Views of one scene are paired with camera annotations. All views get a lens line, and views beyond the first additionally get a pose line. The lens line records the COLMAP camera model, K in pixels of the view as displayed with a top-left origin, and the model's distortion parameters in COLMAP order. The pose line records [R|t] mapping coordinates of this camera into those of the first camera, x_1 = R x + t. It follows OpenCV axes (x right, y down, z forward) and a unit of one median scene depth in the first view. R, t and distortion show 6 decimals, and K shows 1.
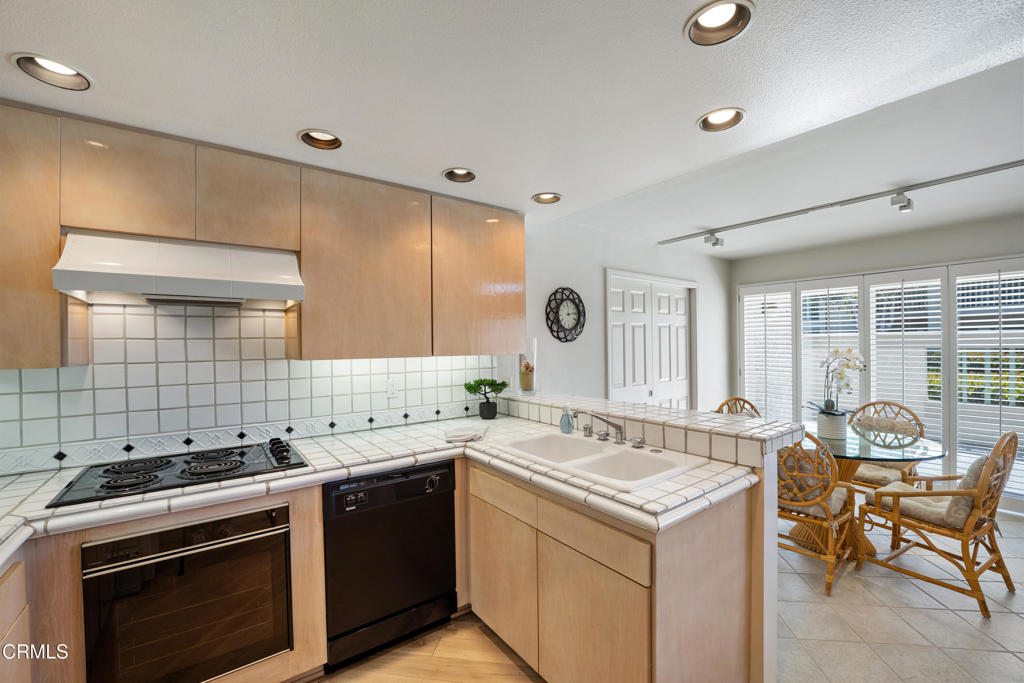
lens RADIAL K [[417.4, 0, 506.6], [0, 417.4, 340.8], [0, 0, 1]] dist [-0.029107, 0.003484]
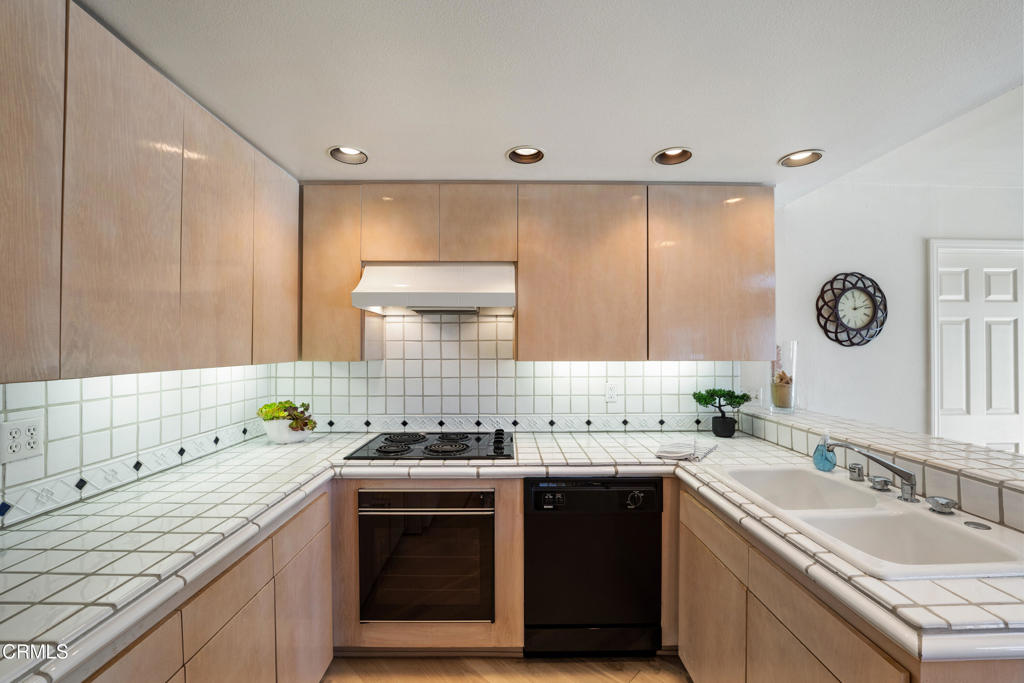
lens RADIAL K [[417.4, 0, 509.5], [0, 417.4, 341.8], [0, 0, 1]] dist [-0.029107, 0.003484]
pose [[0.810038, 0.004373, -0.586361, 0.126029], [-0.004676, 0.999989, 0.000997, -0.004684], [0.586358, 0.001934, 0.810050, 0.090964]]
